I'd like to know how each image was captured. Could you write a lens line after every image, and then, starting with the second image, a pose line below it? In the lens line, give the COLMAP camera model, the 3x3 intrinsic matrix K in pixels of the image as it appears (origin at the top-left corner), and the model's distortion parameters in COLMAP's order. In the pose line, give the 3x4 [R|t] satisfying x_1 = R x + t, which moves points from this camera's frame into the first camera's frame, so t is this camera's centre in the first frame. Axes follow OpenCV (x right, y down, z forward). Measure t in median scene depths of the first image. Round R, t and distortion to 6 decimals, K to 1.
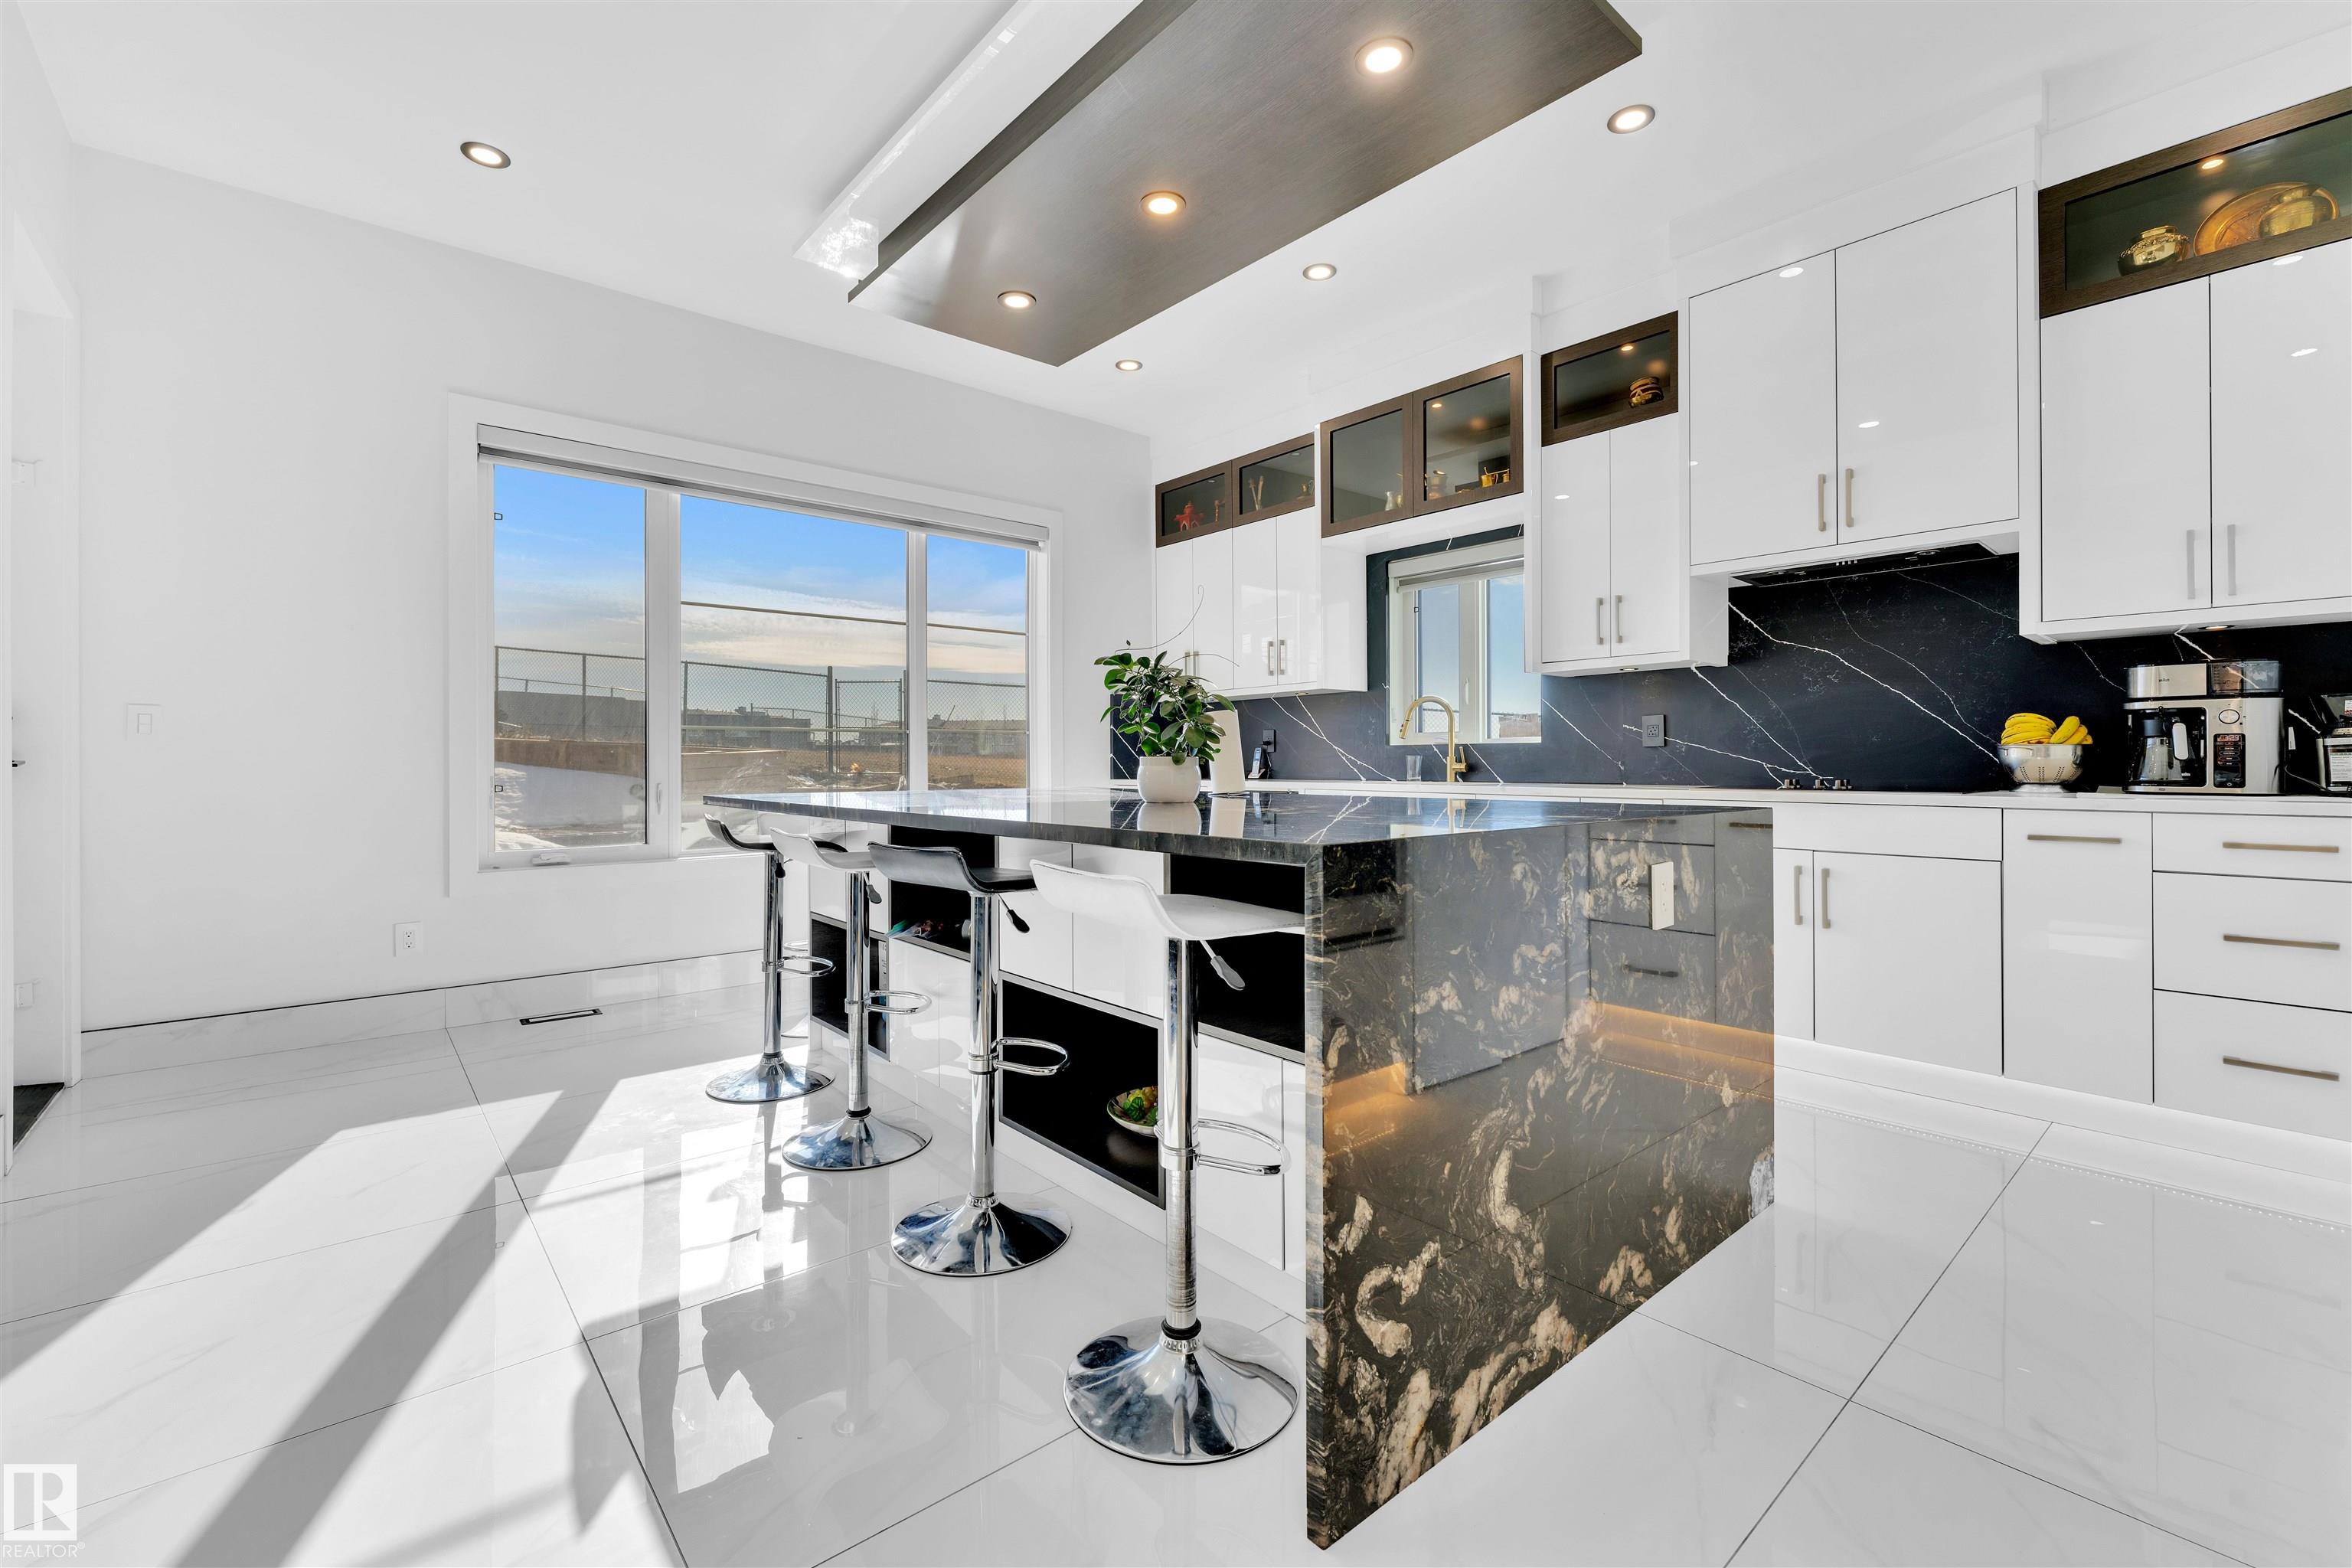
lens RADIAL K [[987.3, 0, 1179.4], [0, 987.3, 759.6], [0, 0, 1]] dist [-0.009952, -0.000170]
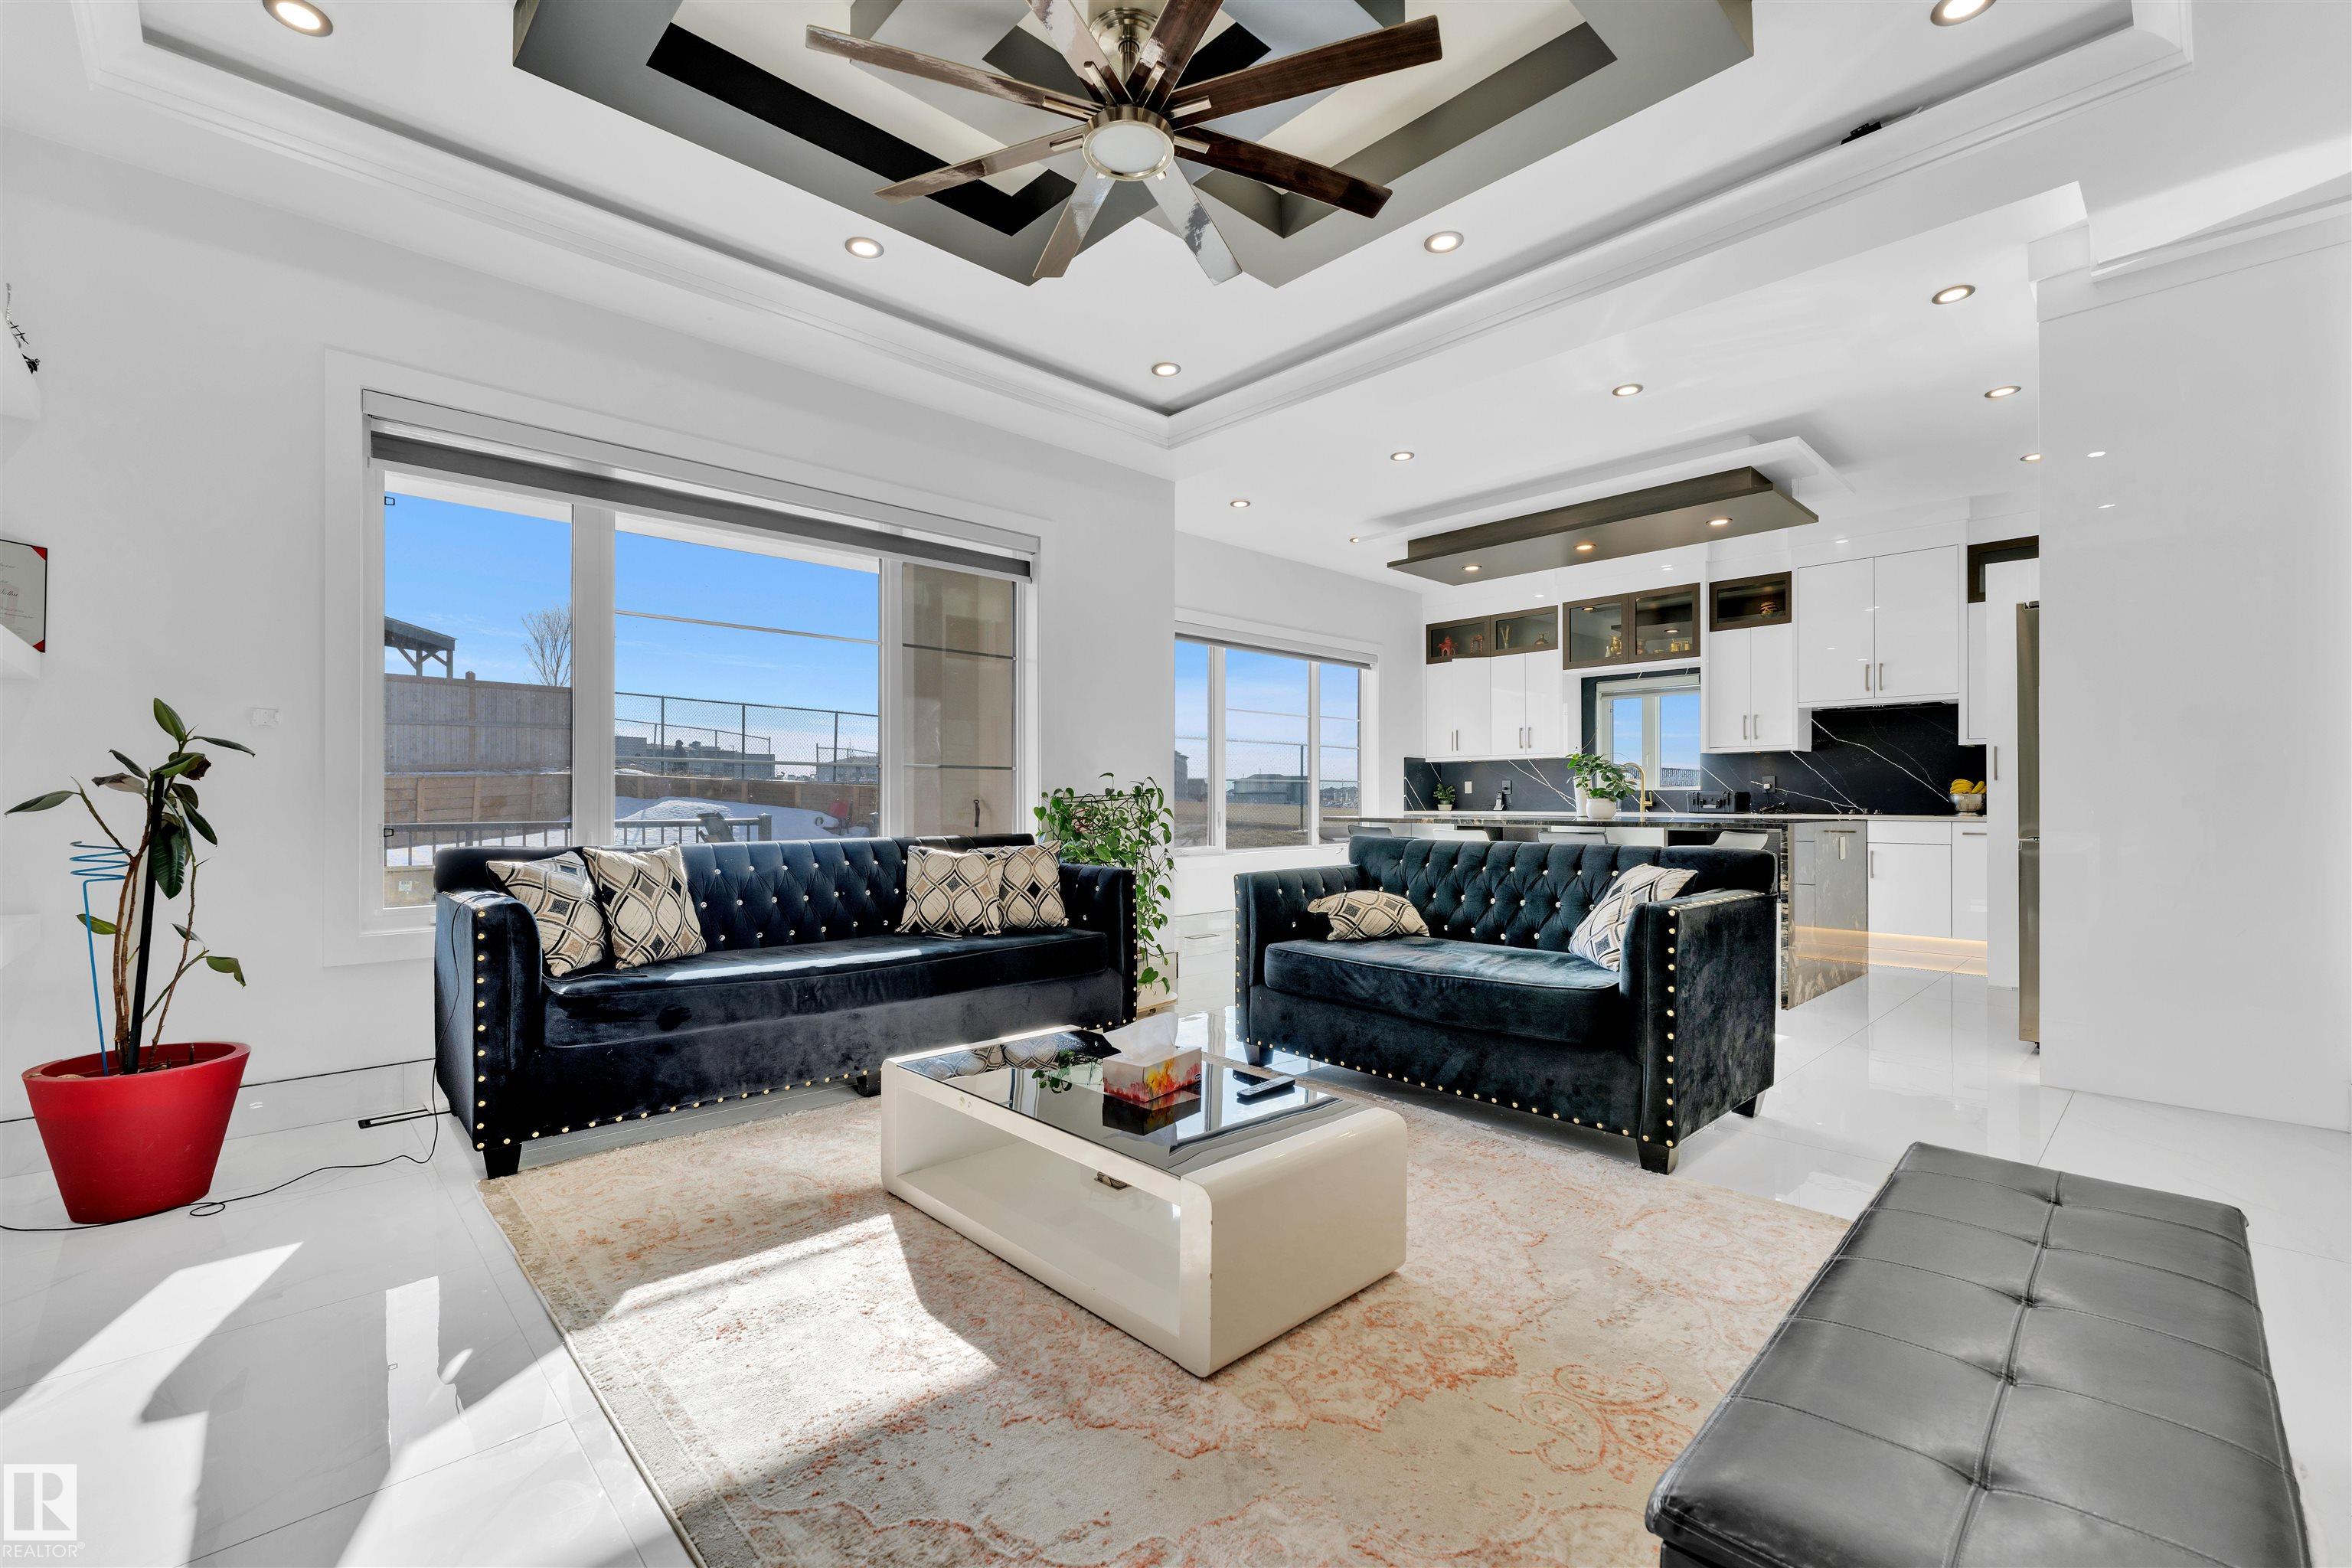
lens RADIAL K [[988.3, 0, 1188.7], [0, 988.3, 801.4], [0, 0, 1]] dist [-0.001167, -0.000247]
pose [[0.998054, -0.003280, 0.062273, -0.731300], [0.002816, 0.999968, 0.007543, -0.014062], [-0.062296, -0.007353, 0.998031, -0.804974]]
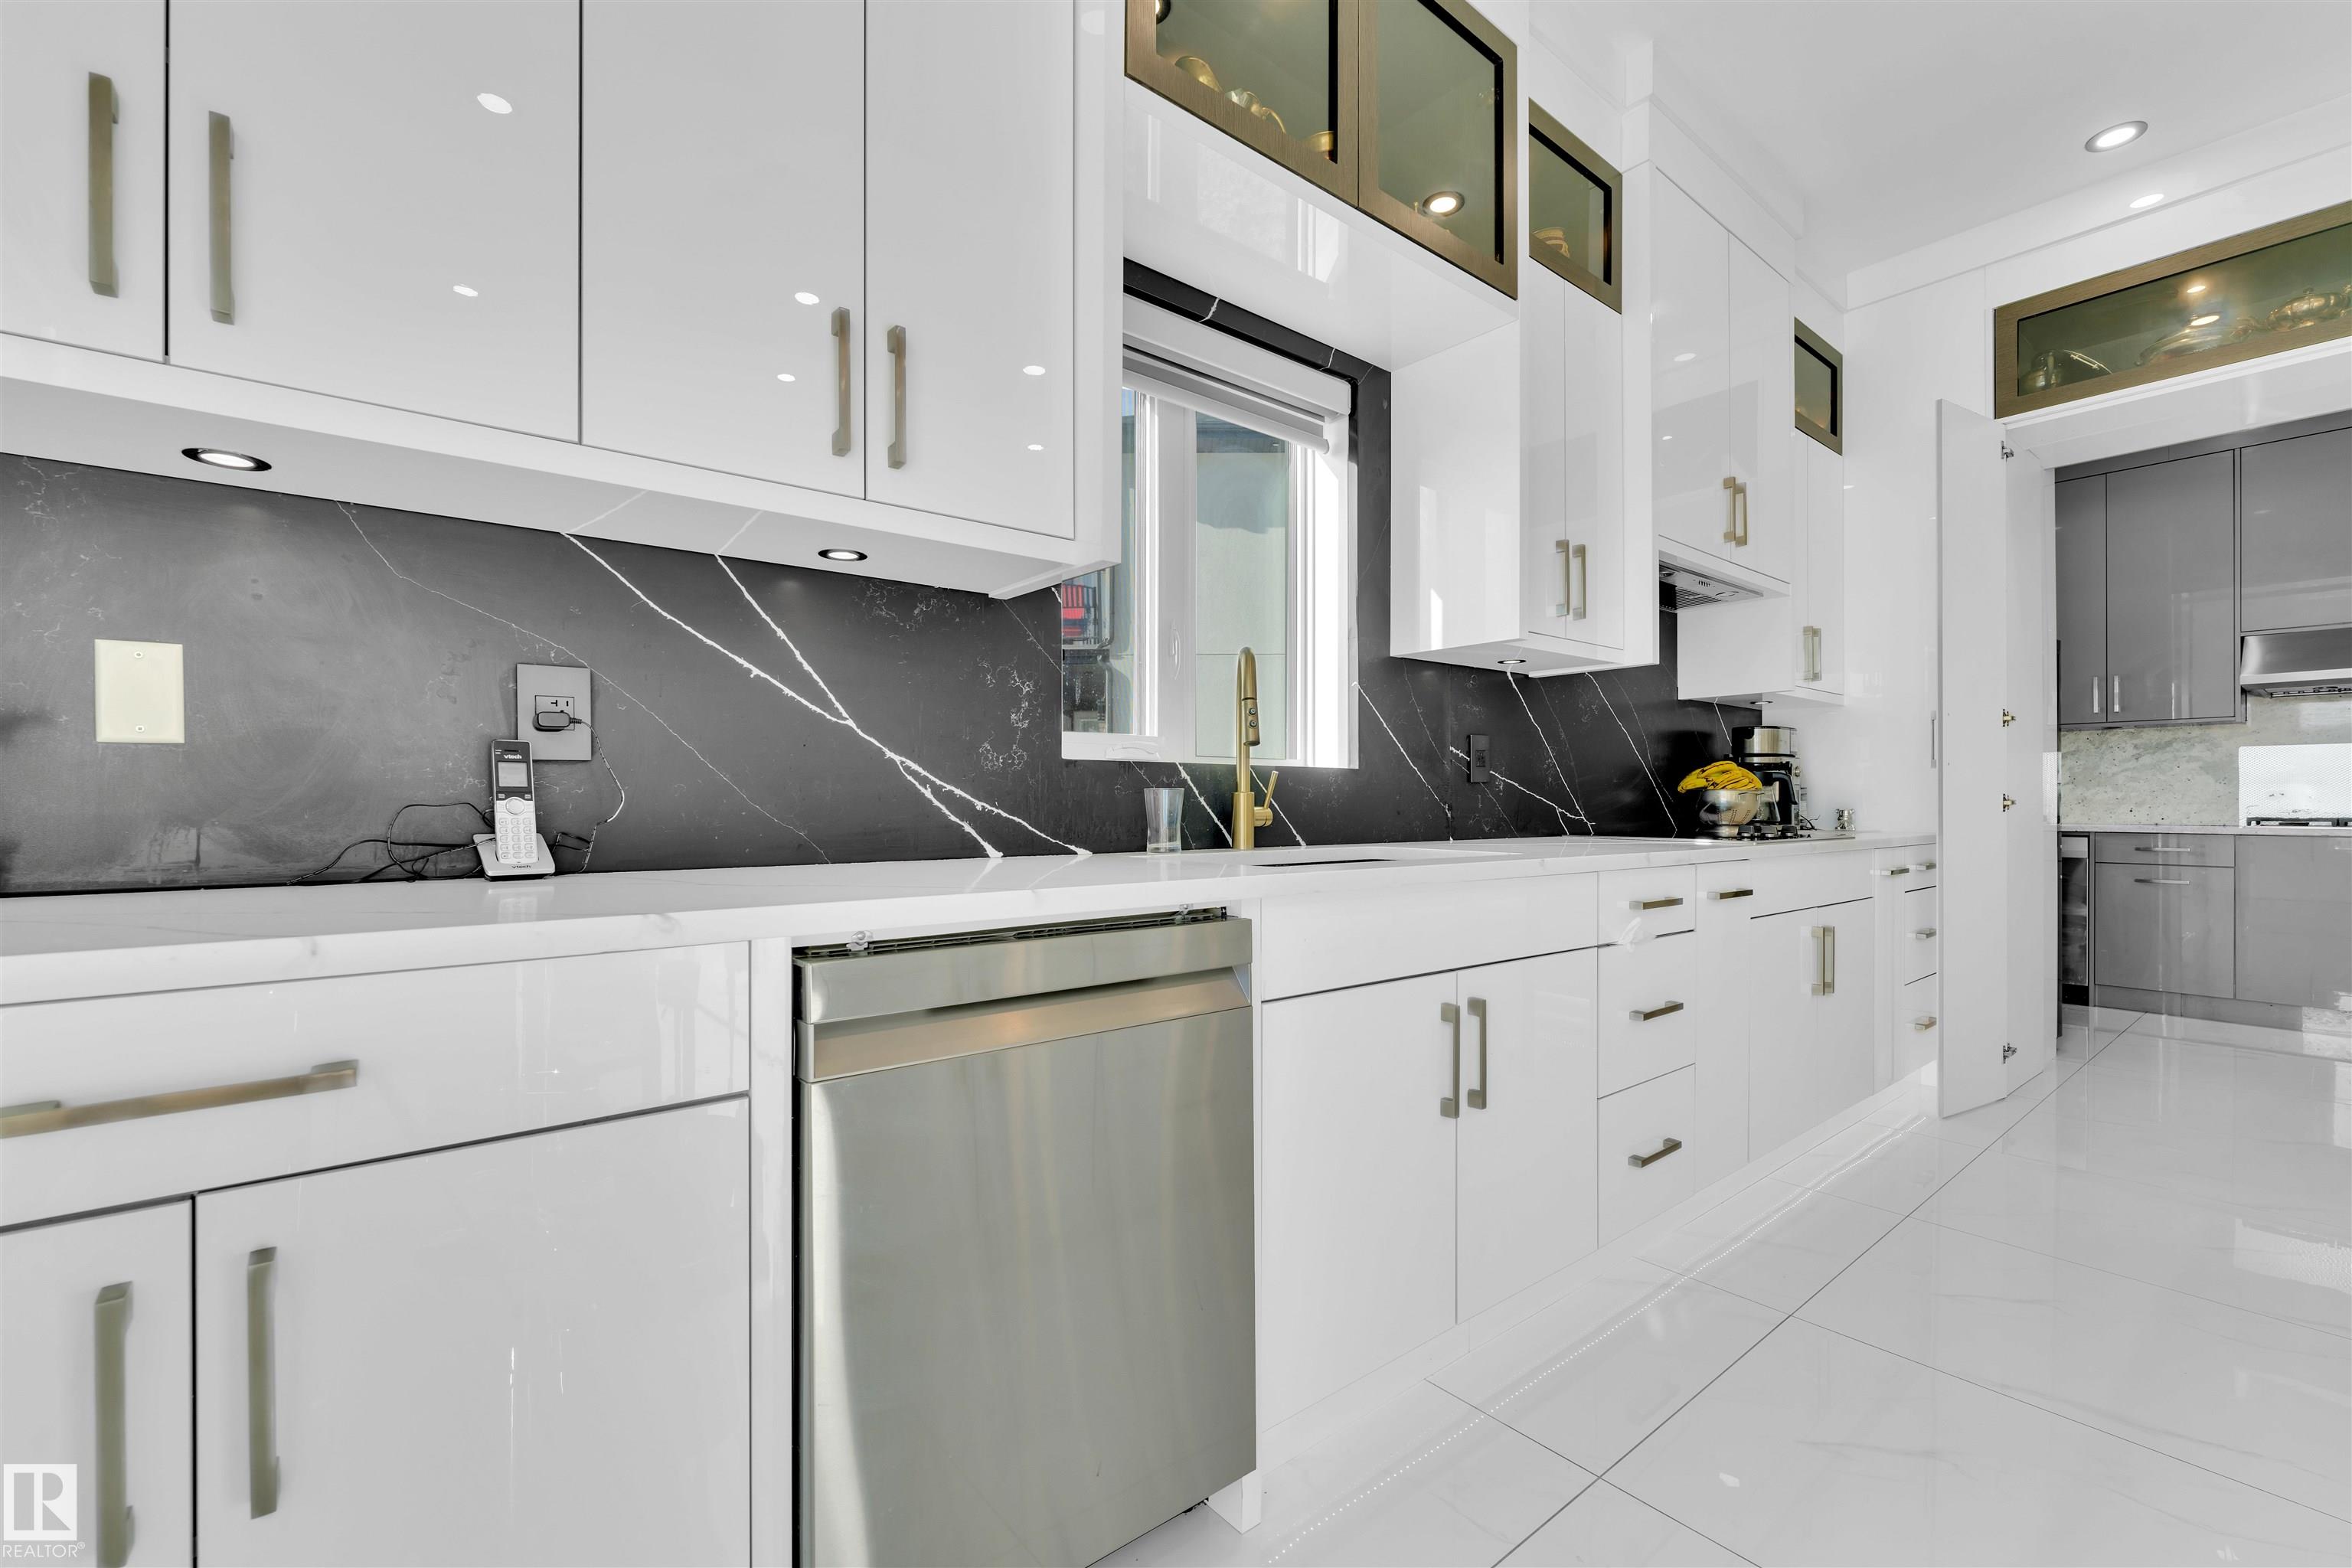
lens RADIAL K [[958.9, 0, 1150.0], [0, 958.9, 800.8], [0, 0, 1]] dist [-0.000453, -0.000460]
pose [[0.057753, -0.005213, 0.998317, -0.180137], [-0.011362, 0.999918, 0.005879, -0.001665], [-0.998266, -0.011682, 0.057689, 1.166502]]
